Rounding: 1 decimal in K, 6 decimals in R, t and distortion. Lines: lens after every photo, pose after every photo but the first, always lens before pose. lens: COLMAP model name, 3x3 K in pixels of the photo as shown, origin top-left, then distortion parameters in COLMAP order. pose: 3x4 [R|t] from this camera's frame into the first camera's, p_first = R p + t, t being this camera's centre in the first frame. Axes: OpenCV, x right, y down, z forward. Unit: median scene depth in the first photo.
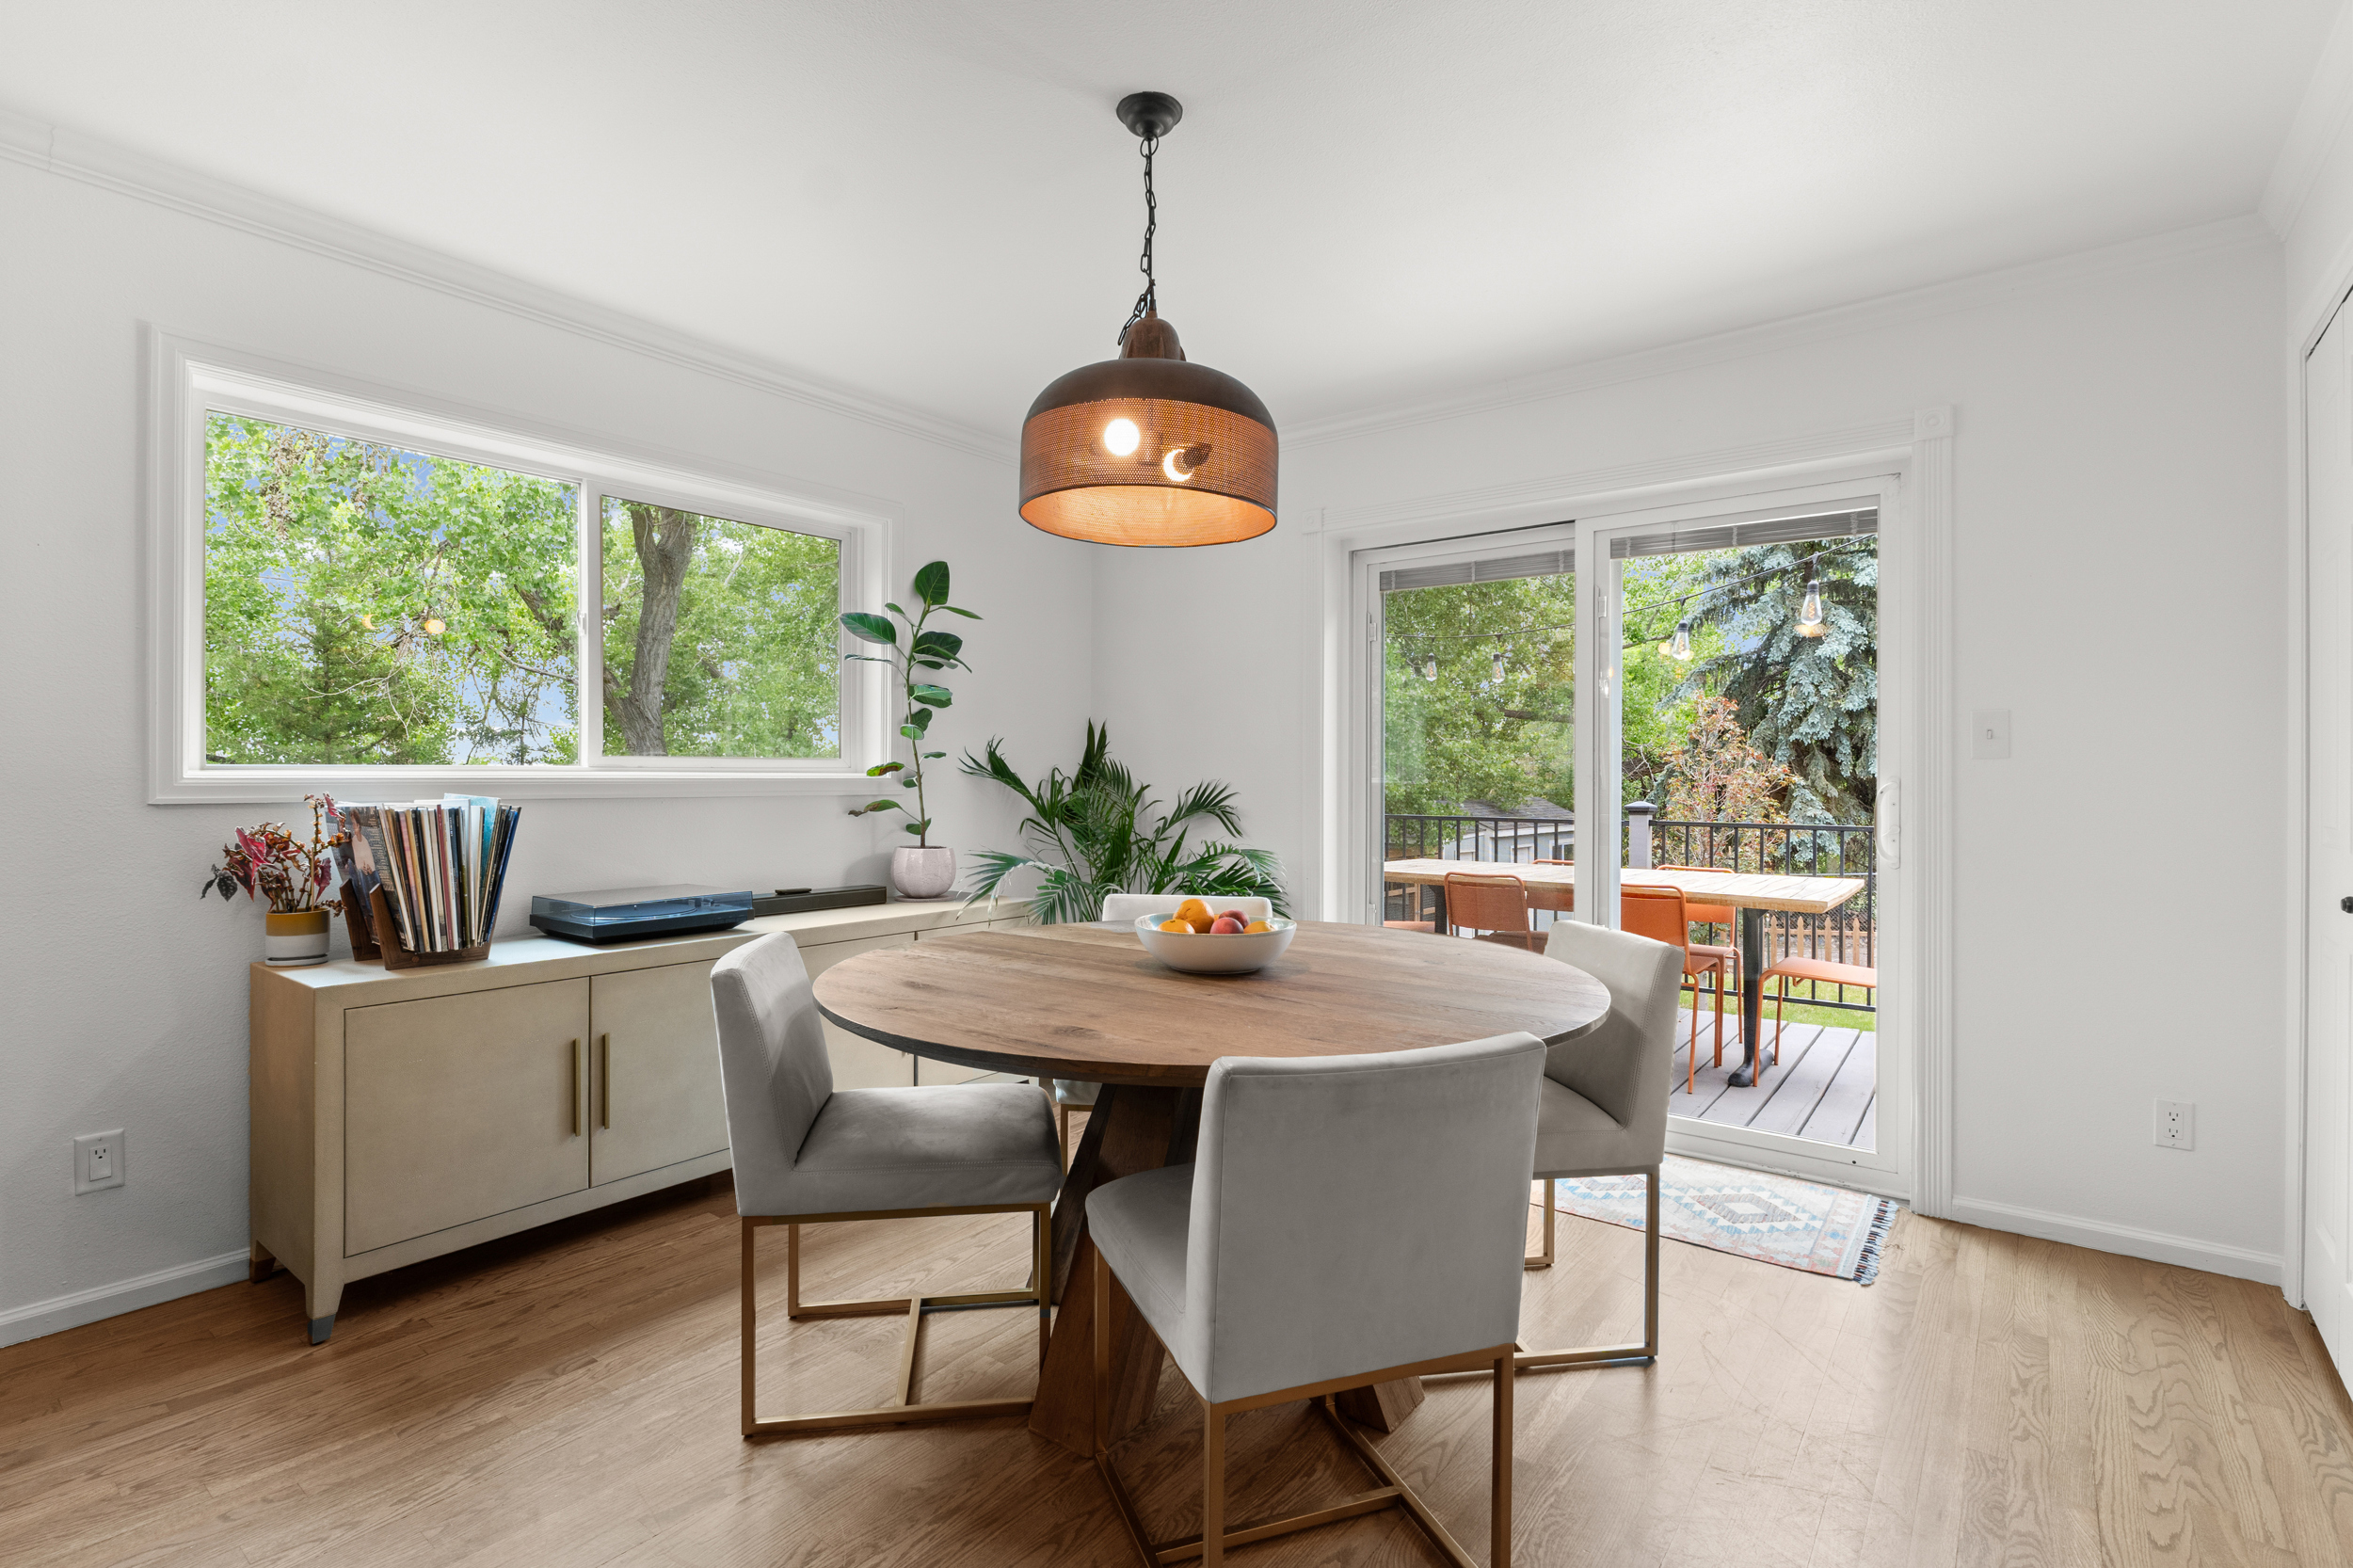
lens RADIAL K [[1121.7, 0, 1181.2], [0, 1121.7, 769.7], [0, 0, 1]] dist [-0.002951, -0.000334]
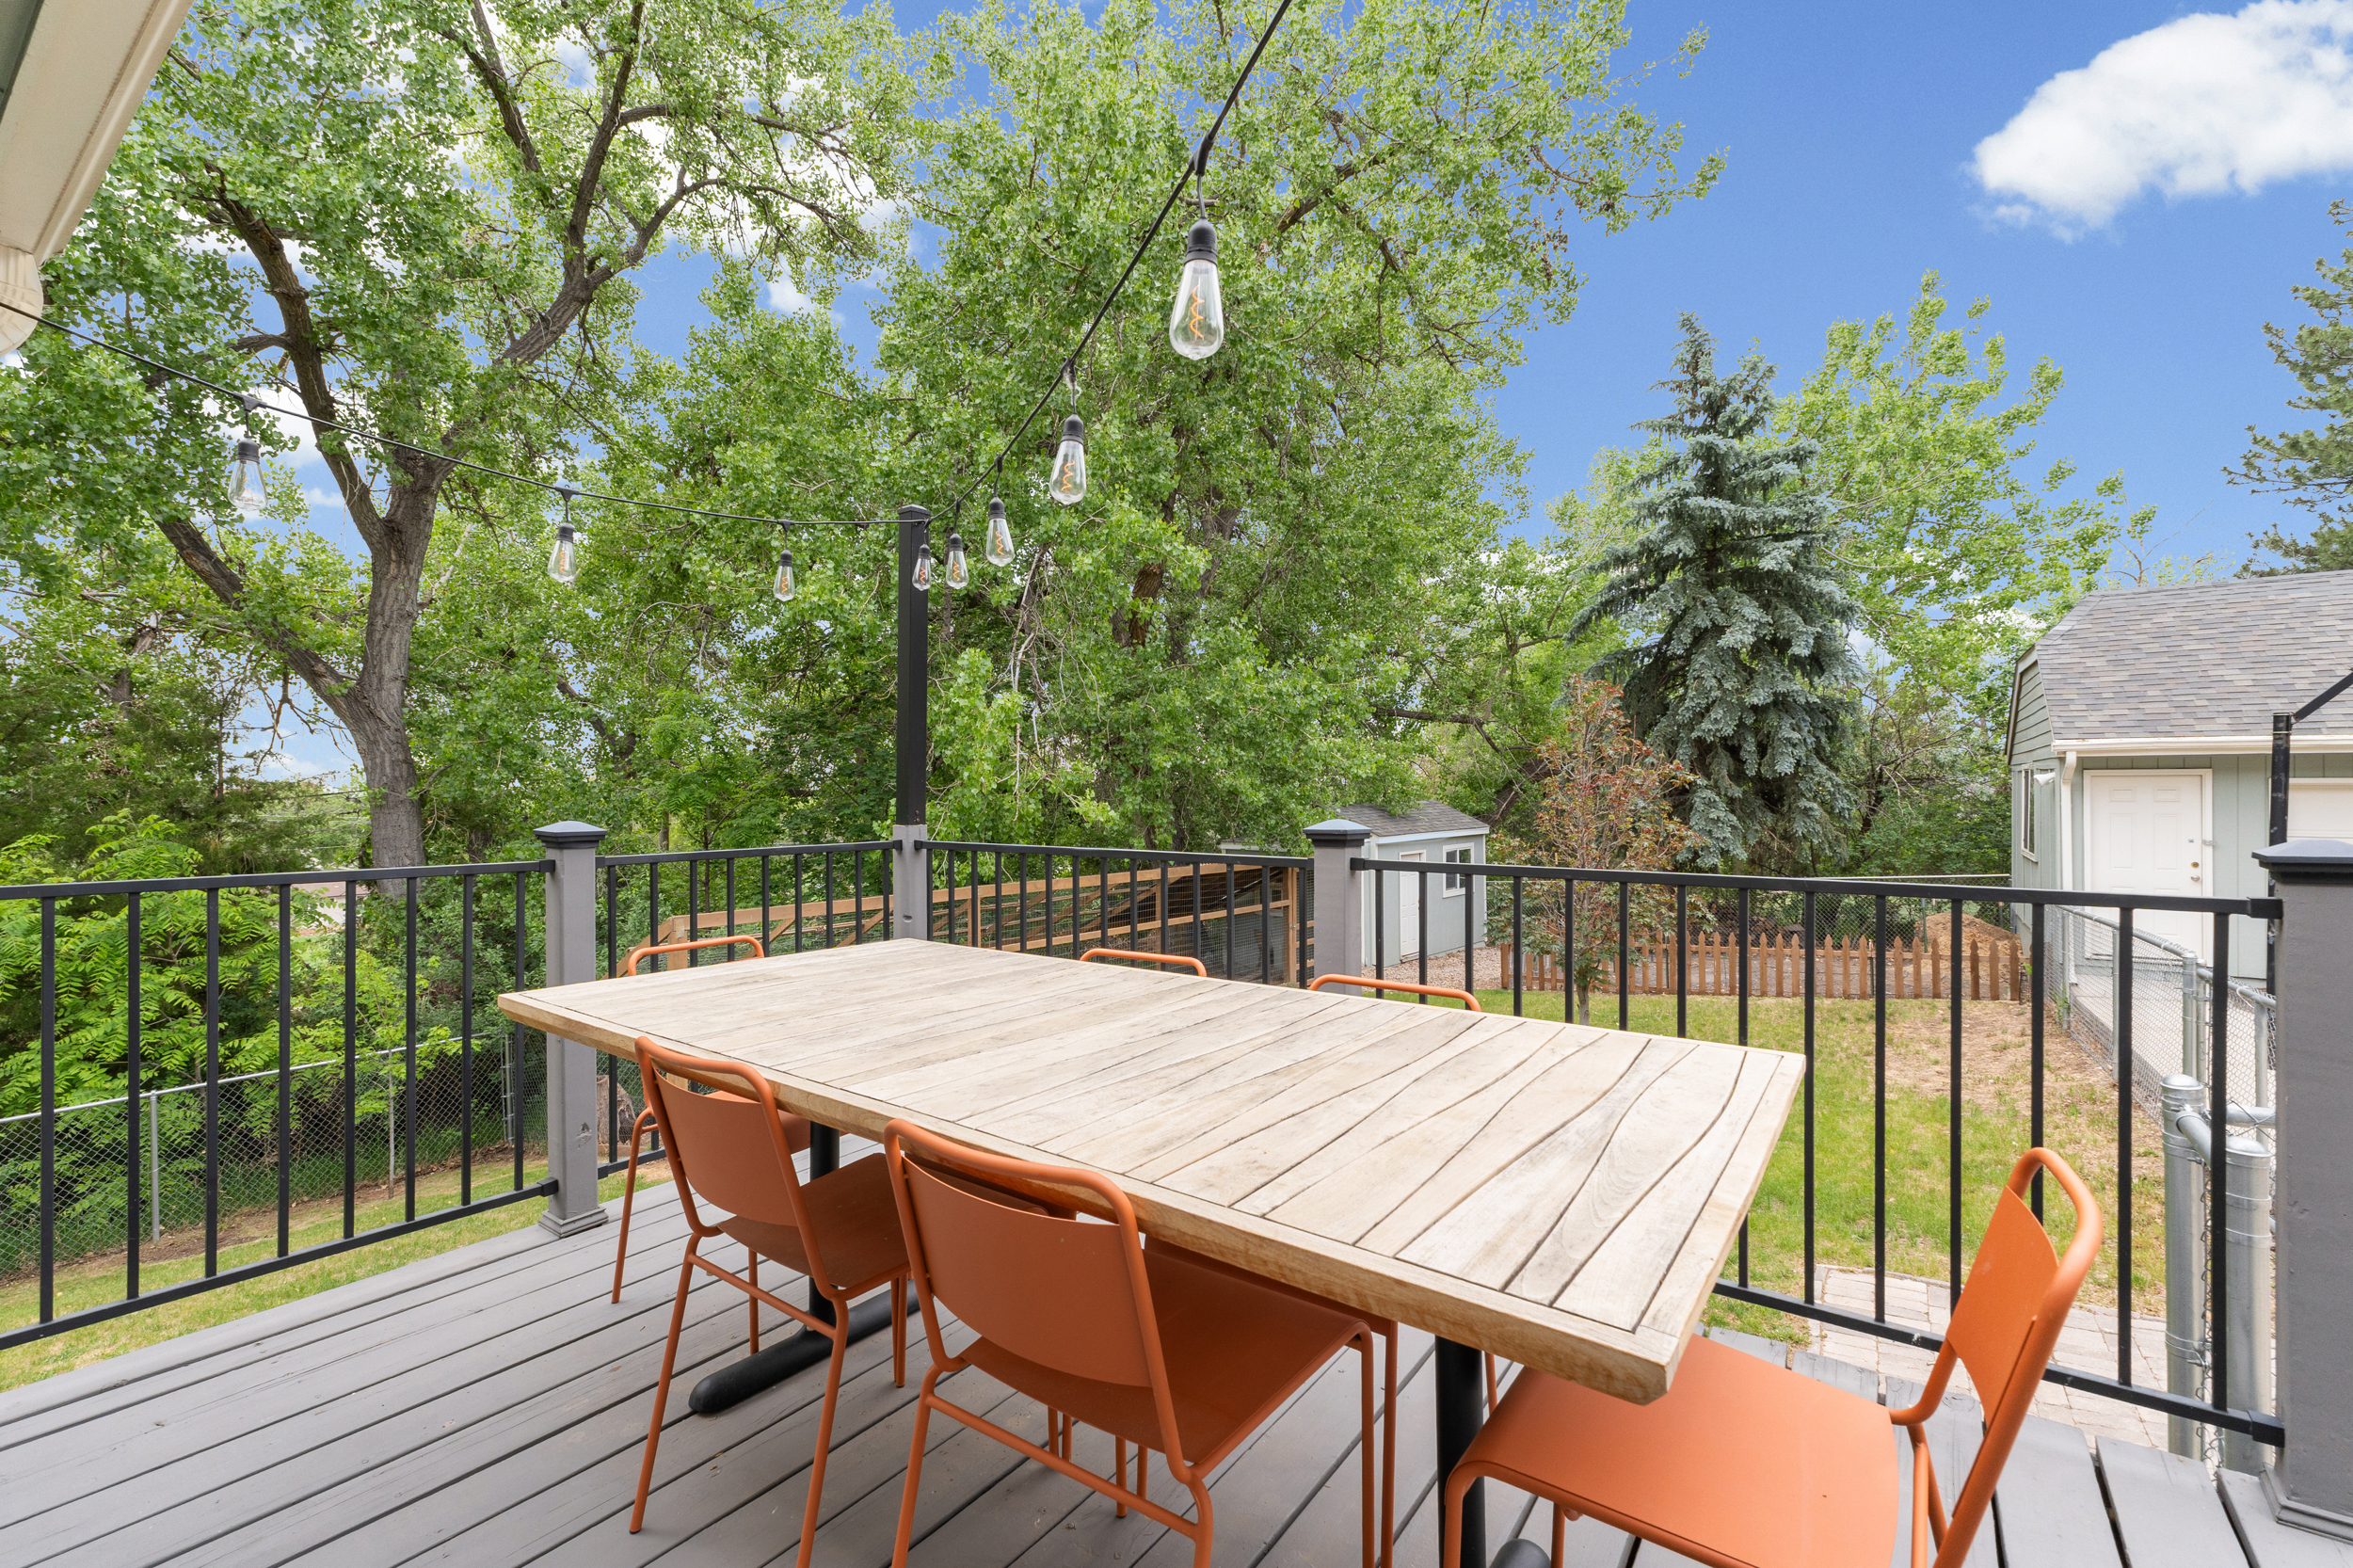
lens RADIAL K [[1019.0, 0, 1176.5], [0, 1019.0, 784.0], [0, 0, 1]] dist [0.000249, -0.000149]
pose [[0.999734, -0.008078, 0.021605, 0.093904], [0.007922, 0.999942, 0.007298, 0.002648], [-0.021662, -0.007125, 0.999740, 0.157102]]
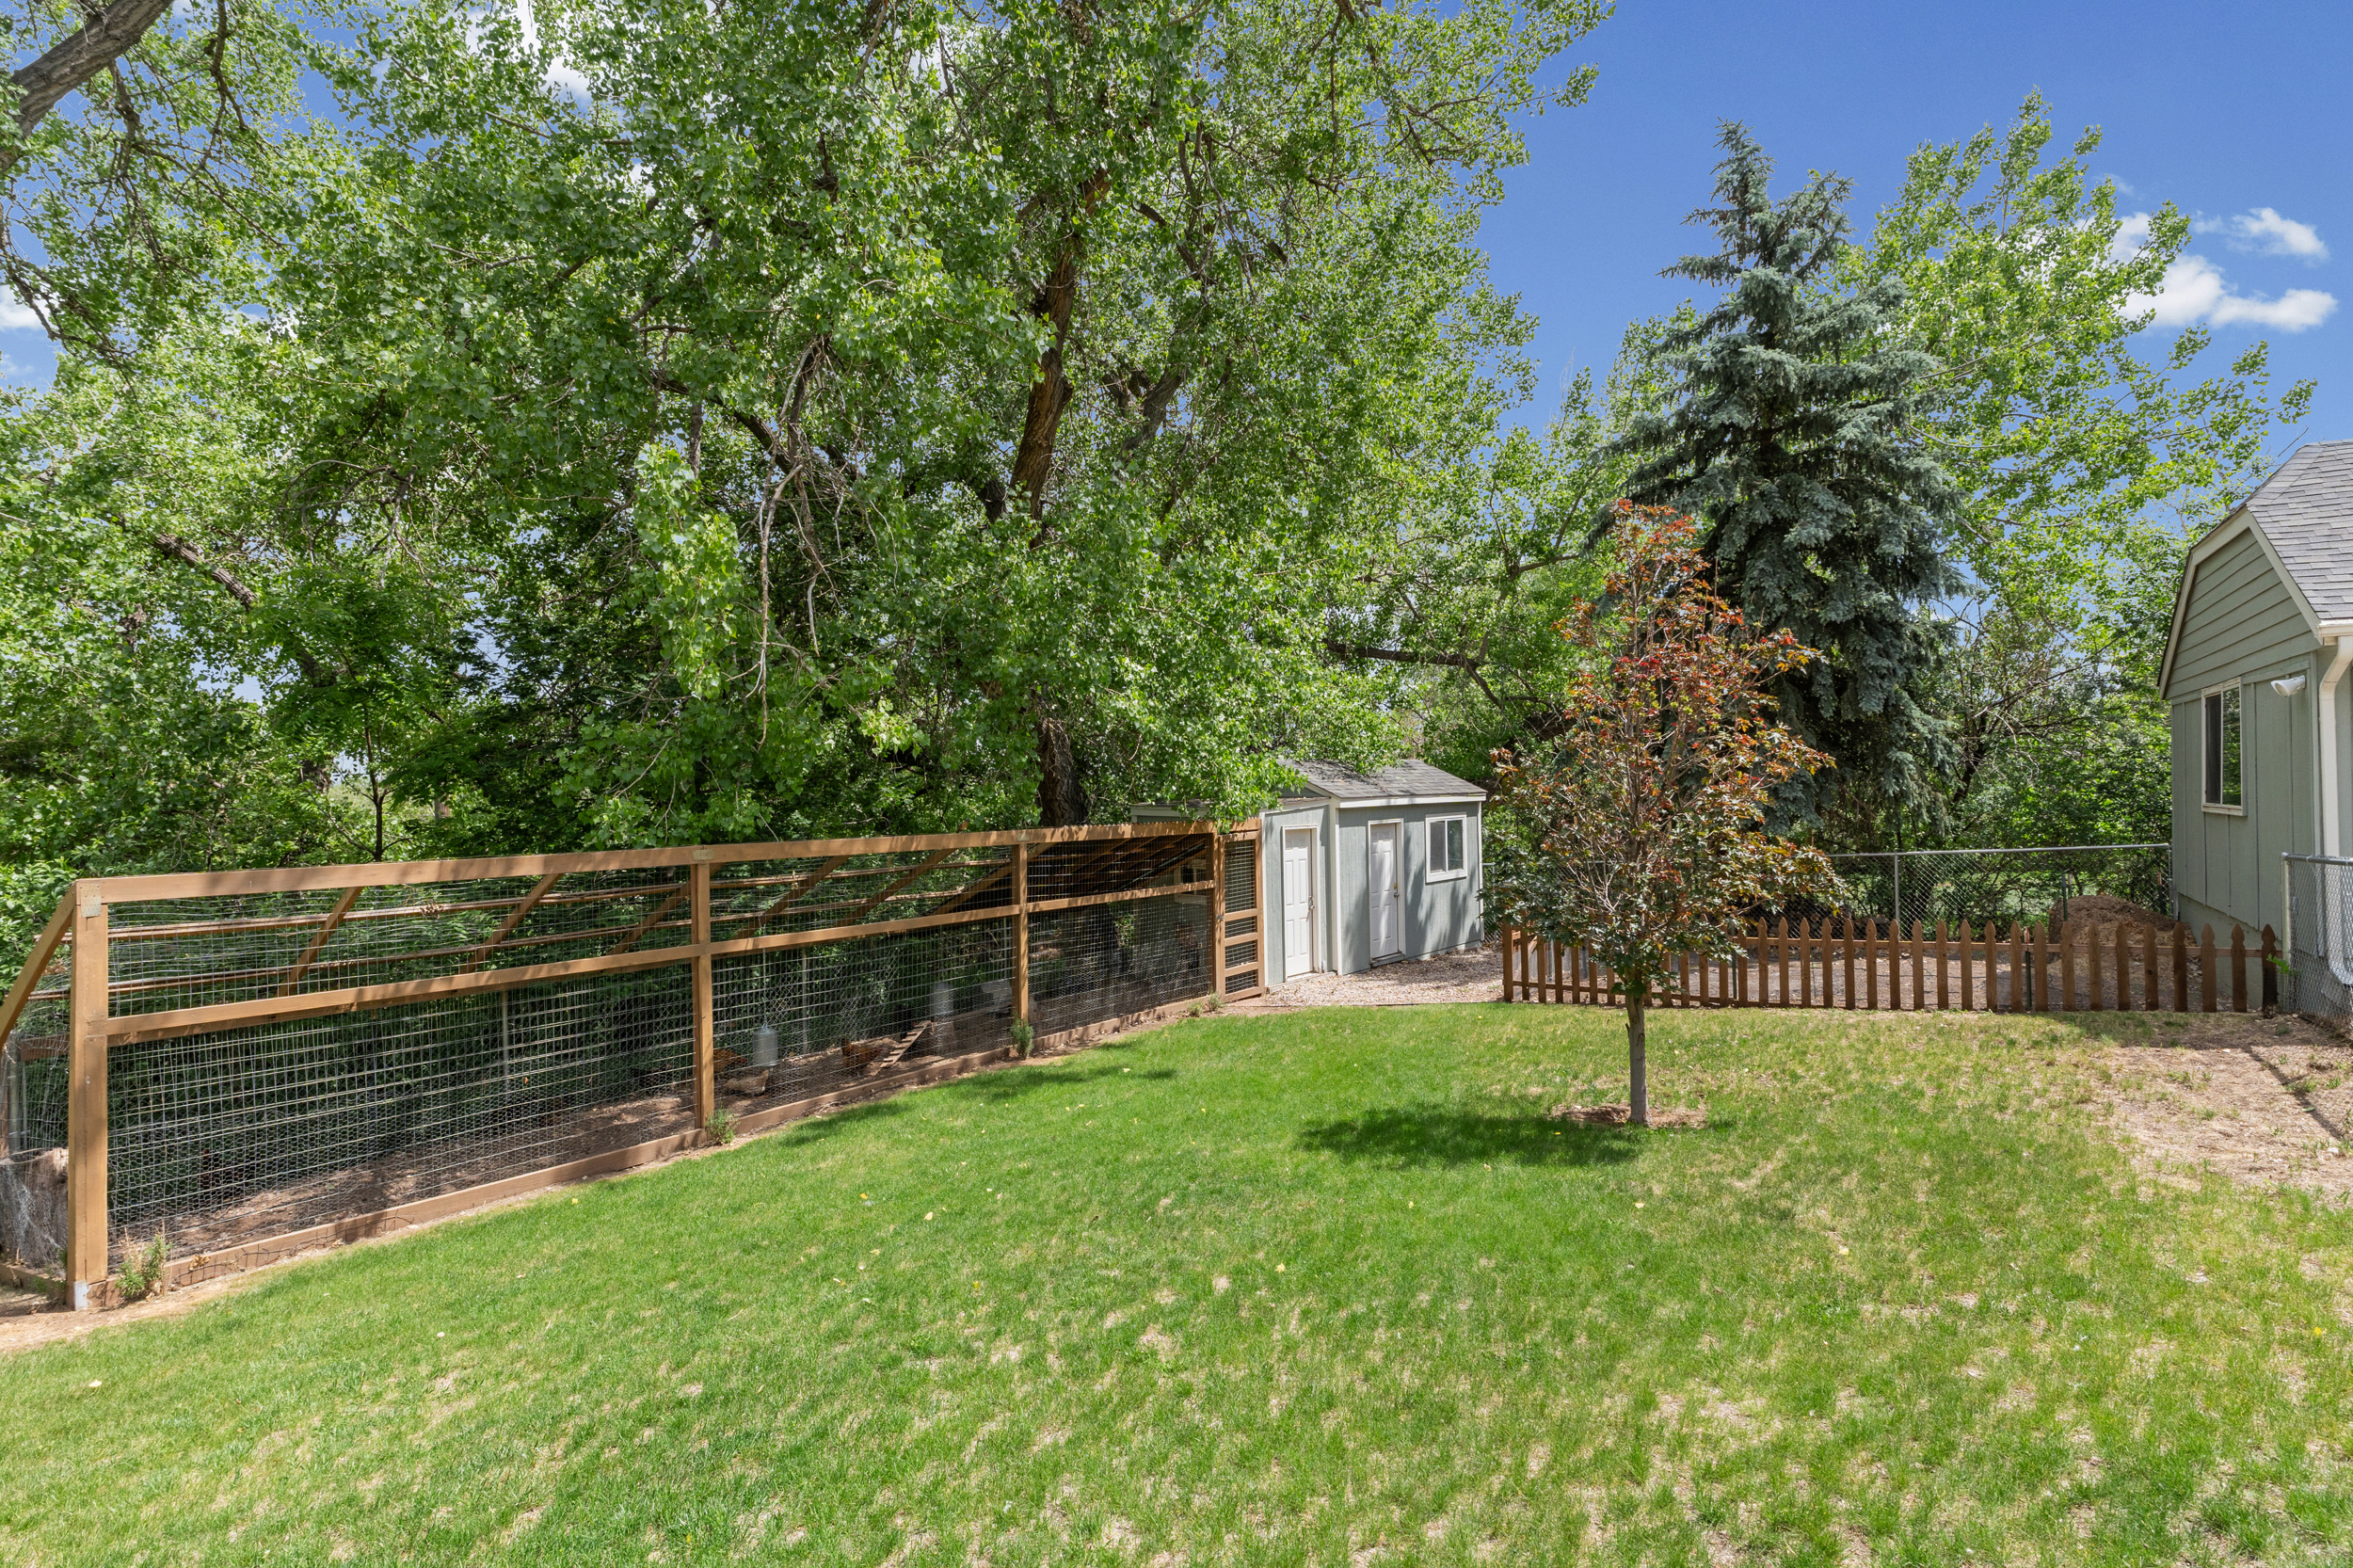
lens RADIAL K [[1094.2, 0, 1159.3], [0, 1094.2, 750.7], [0, 0, 1]] dist [-0.018781, -0.000130]
pose [[0.999504, -0.006989, 0.030701, 0.146810], [0.007645, 0.999744, -0.021300, 0.038304], [-0.030544, 0.021524, 0.999302, 0.321618]]
